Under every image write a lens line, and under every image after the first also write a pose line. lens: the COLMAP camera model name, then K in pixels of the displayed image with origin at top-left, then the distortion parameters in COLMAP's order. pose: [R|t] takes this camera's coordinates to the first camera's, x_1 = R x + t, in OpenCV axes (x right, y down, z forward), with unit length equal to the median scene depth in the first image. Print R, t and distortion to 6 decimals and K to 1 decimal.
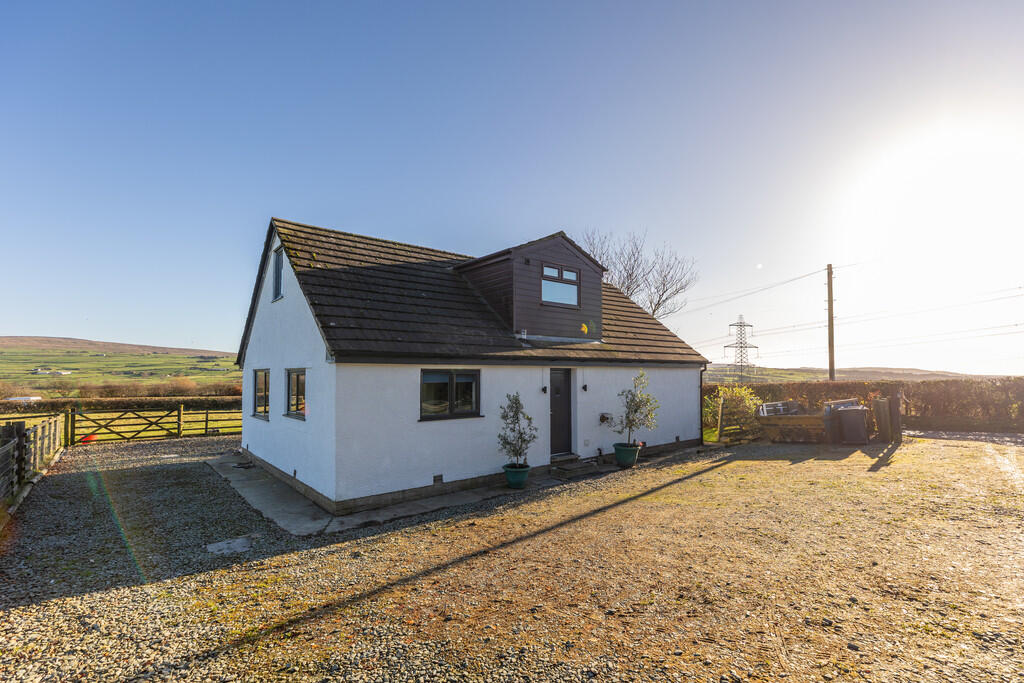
lens RADIAL K [[470.7, 0, 526.3], [0, 470.7, 367.0], [0, 0, 1]] dist [0.002541, -0.000658]
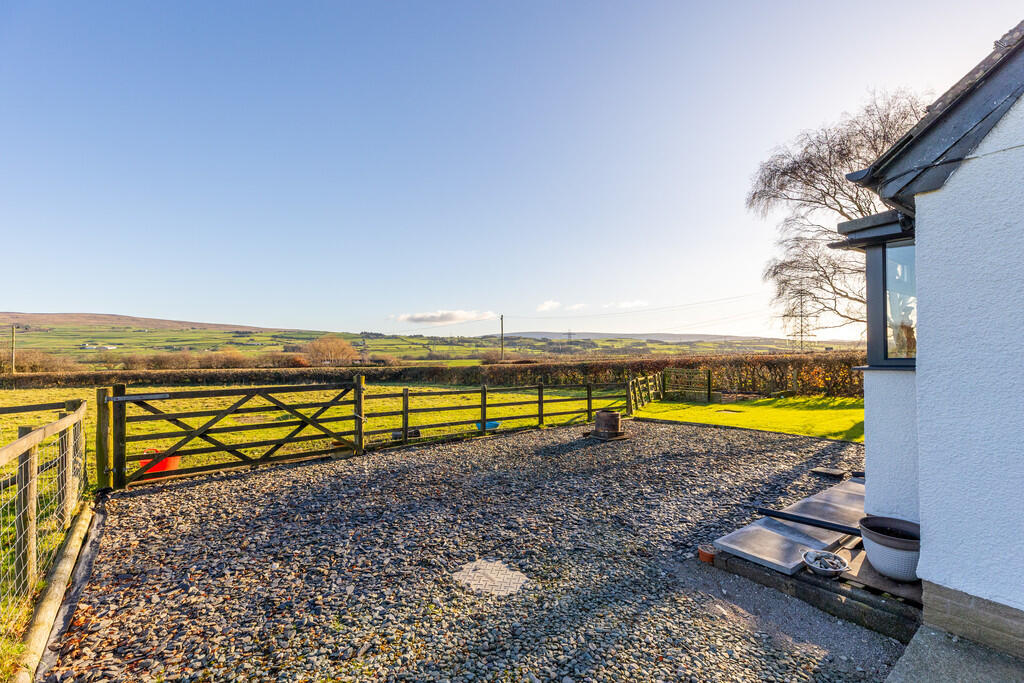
lens RADIAL K [[470.7, 0, 529.1], [0, 470.7, 347.7], [0, 0, 1]] dist [0.002541, -0.000658]
pose [[0.998824, -0.003154, -0.048380, -0.580834], [0.003875, 0.999883, 0.014800, 0.050789], [0.048328, -0.014971, 0.998719, 0.603838]]
